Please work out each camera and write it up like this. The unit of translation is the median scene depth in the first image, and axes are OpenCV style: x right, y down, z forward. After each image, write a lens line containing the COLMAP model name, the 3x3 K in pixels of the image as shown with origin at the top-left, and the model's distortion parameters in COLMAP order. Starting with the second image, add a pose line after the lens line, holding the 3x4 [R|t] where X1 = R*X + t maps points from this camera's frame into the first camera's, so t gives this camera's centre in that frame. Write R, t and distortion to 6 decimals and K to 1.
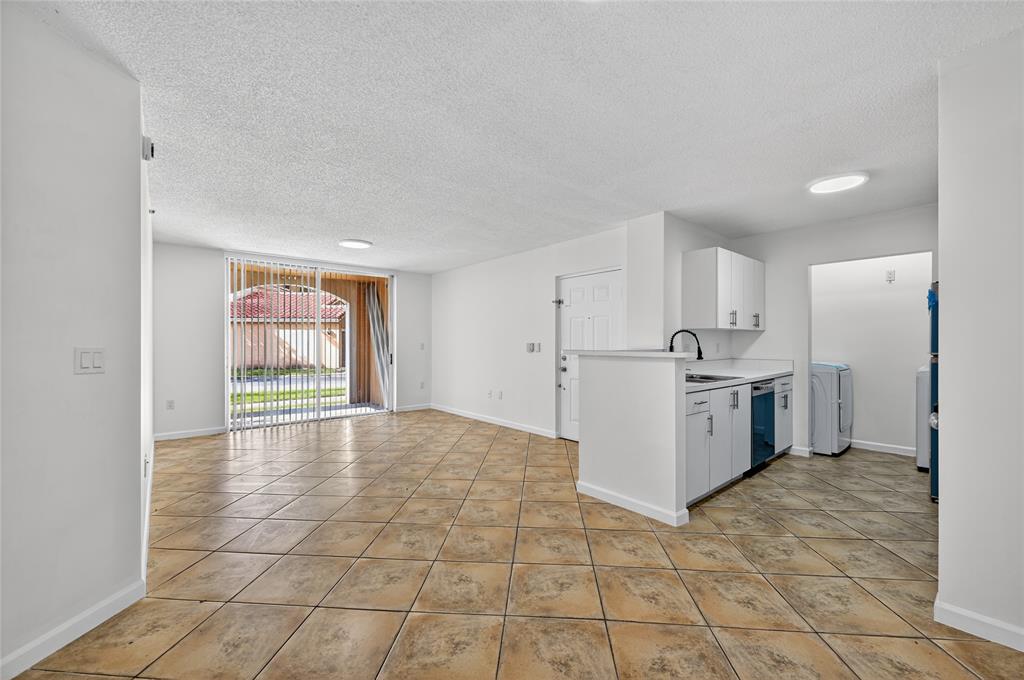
lens RADIAL K [[411.3, 0, 514.6], [0, 411.3, 338.6], [0, 0, 1]] dist [0.001128, 0.002025]
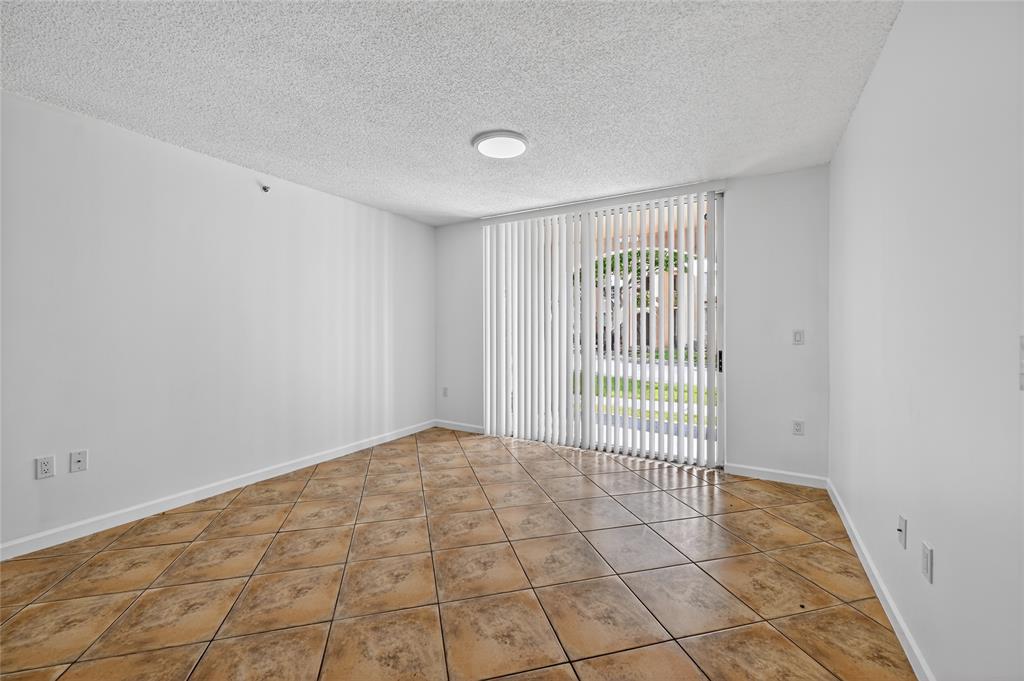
lens RADIAL K [[411.3, 0, 507.3], [0, 411.3, 325.1], [0, 0, 1]] dist [0.001128, 0.002025]
pose [[0.315563, -0.002070, -0.948902, 0.090753], [0.005835, 0.999983, -0.000241, 0.004382], [0.948887, -0.005461, 0.315570, 0.598884]]
